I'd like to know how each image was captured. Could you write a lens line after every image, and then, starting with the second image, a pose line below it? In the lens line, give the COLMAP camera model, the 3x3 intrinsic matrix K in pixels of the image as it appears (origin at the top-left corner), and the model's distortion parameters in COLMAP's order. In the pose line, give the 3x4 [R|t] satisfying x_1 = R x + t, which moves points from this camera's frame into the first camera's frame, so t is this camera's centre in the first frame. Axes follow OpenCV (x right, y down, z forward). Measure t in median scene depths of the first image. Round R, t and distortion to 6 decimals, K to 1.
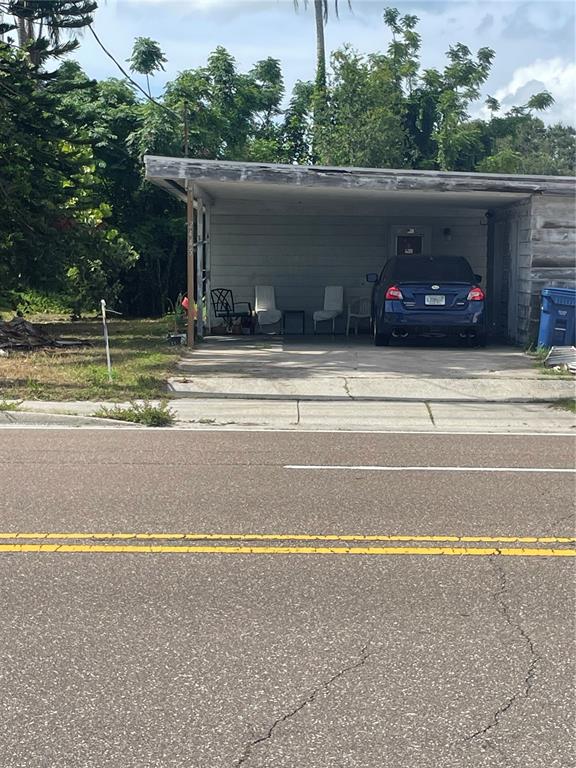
lens RADIAL K [[1472.1, 0, 281.9], [0, 1472.1, 386.1], [0, 0, 1]] dist [0.102638, 0.000000]
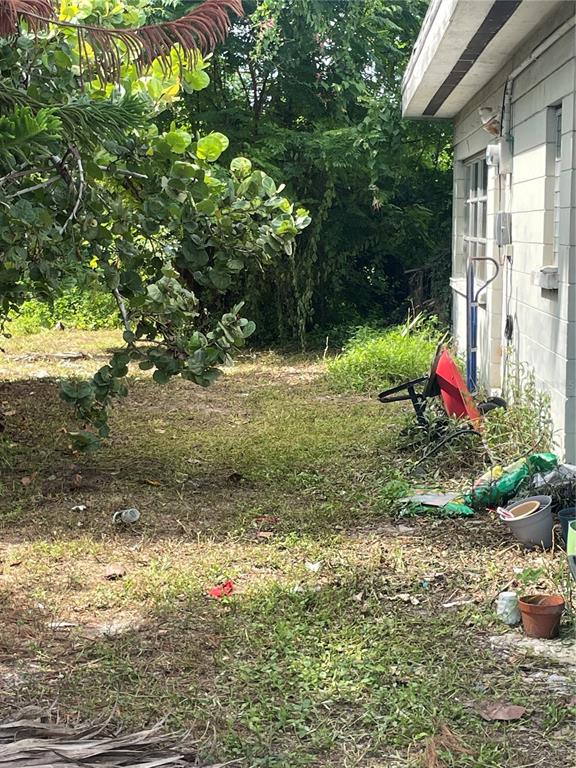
lens RADIAL K [[1472.1, 0, 288.4], [0, 1472.1, 383.5], [0, 0, 1]] dist [0.102638, 0.000000]
pose [[0.999417, -0.007158, -0.033387, -0.090368], [0.008014, 0.999641, 0.025576, -0.062499], [0.033192, -0.025829, 0.999115, 0.705131]]
